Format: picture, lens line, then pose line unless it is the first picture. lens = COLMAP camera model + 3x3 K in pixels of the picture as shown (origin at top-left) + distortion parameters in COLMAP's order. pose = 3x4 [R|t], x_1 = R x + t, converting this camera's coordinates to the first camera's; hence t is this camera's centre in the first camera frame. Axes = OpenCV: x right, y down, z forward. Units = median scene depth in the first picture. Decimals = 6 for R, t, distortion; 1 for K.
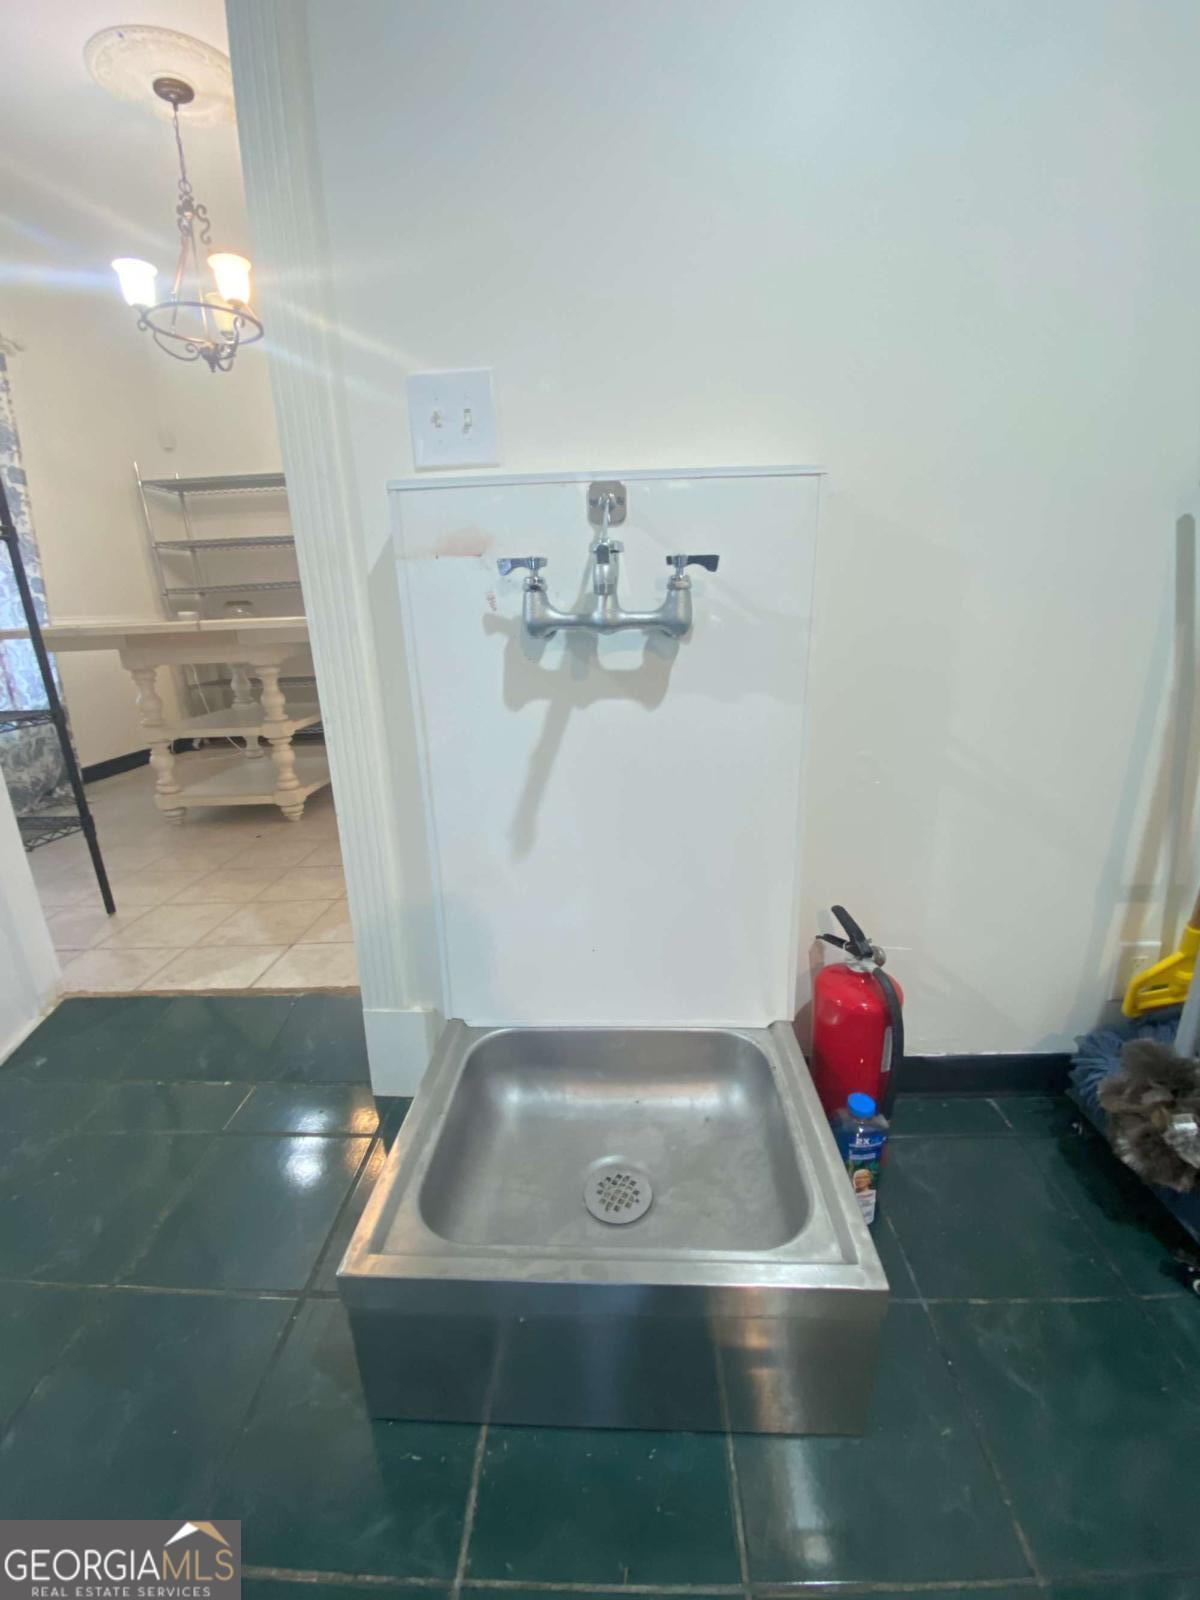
lens RADIAL K [[658.1, 0, 597.2], [0, 658.1, 802.3], [0, 0, 1]] dist [-0.016082, -0.003452]
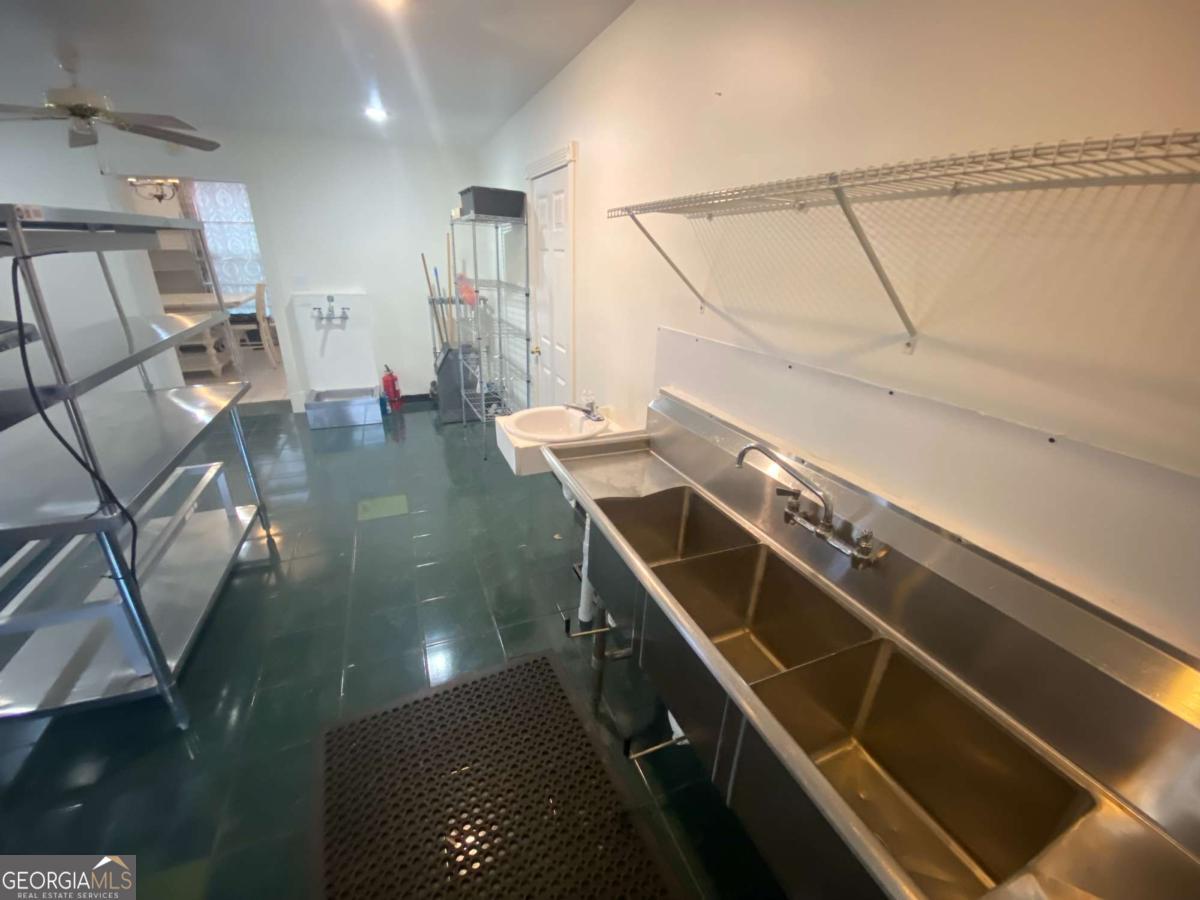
lens RADIAL K [[493.6, 0, 599.8], [0, 493.6, 449.0], [0, 0, 1]] dist [-0.016082, -0.003452]
pose [[0.901253, -0.115352, 0.417656, 0.201734], [0.075096, 0.990908, 0.111630, 0.628549], [-0.426736, -0.069242, 0.901722, -4.264566]]
